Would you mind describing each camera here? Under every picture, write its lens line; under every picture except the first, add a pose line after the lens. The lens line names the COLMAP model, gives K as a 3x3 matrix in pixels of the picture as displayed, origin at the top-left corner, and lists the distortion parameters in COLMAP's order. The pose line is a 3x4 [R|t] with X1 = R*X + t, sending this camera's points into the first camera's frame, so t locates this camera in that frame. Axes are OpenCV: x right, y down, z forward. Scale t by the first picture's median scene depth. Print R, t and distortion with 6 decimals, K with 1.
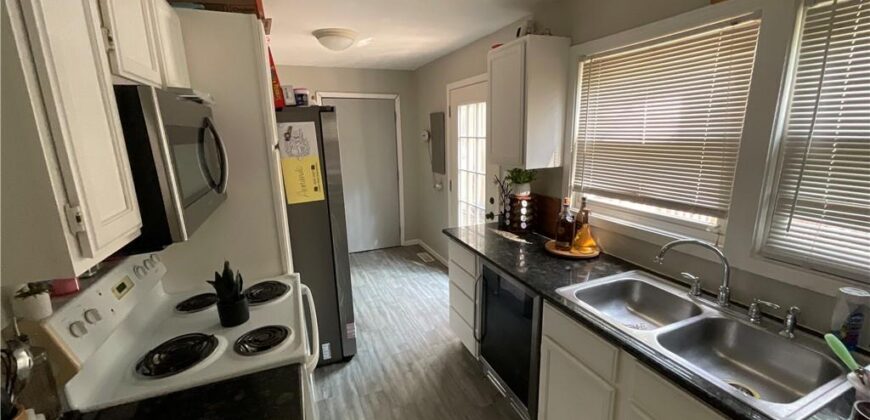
lens RADIAL K [[354.9, 0, 435.0], [0, 354.9, 210.0], [0, 0, 1]] dist [-0.000714, -0.000082]
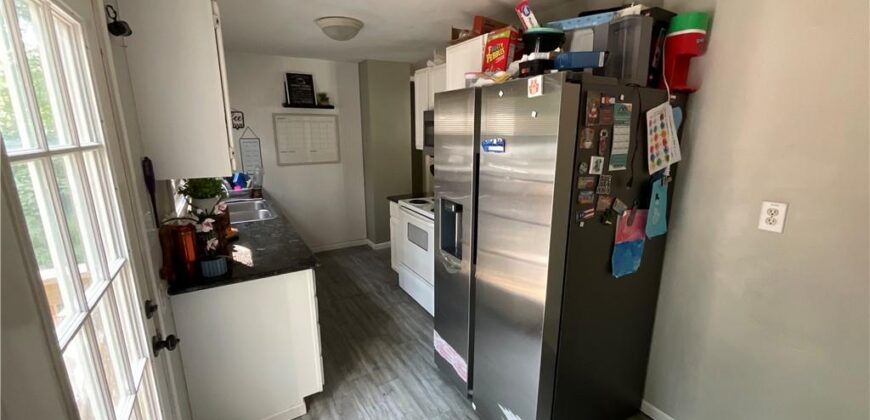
lens RADIAL K [[354.9, 0, 435.0], [0, 354.9, 210.0], [0, 0, 1]] dist [-0.000714, -0.000082]
pose [[-0.989603, 0.054275, -0.133191, -0.126061], [-0.009382, 0.899728, 0.436351, -0.379770], [0.143518, 0.433064, -0.889864, 1.751481]]
